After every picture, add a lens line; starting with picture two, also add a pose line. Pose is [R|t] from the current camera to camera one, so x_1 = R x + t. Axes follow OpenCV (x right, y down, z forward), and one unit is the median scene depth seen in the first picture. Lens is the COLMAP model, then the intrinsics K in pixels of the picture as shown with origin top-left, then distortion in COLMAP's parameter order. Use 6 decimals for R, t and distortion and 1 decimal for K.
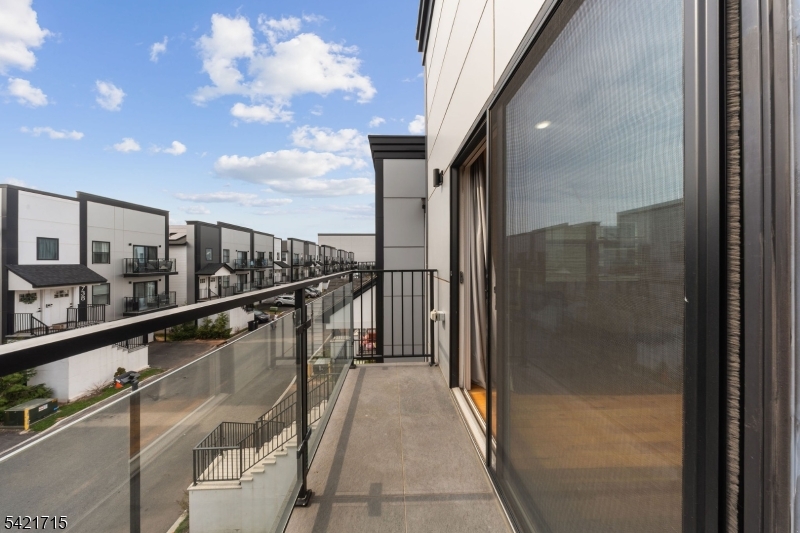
lens RADIAL K [[238.2, 0, 394.6], [0, 238.2, 266.0], [0, 0, 1]] dist [-0.000346, -0.000199]
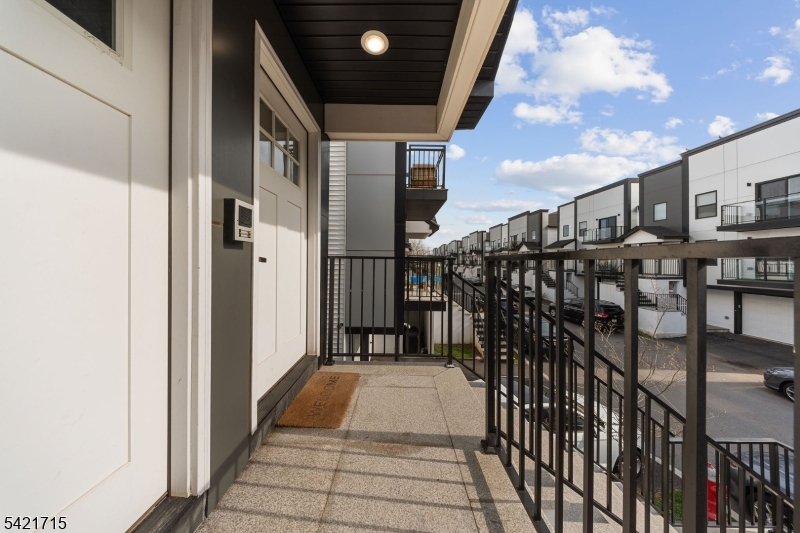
lens RADIAL K [[238.2, 0, 397.9], [0, 238.2, 261.6], [0, 0, 1]] dist [-0.000346, -0.000199]
pose [[0.999994, -0.000411, -0.003491, -1.129329], [0.000404, 0.999998, -0.001876, -0.072359], [0.003492, 0.001874, 0.999992, 0.083683]]
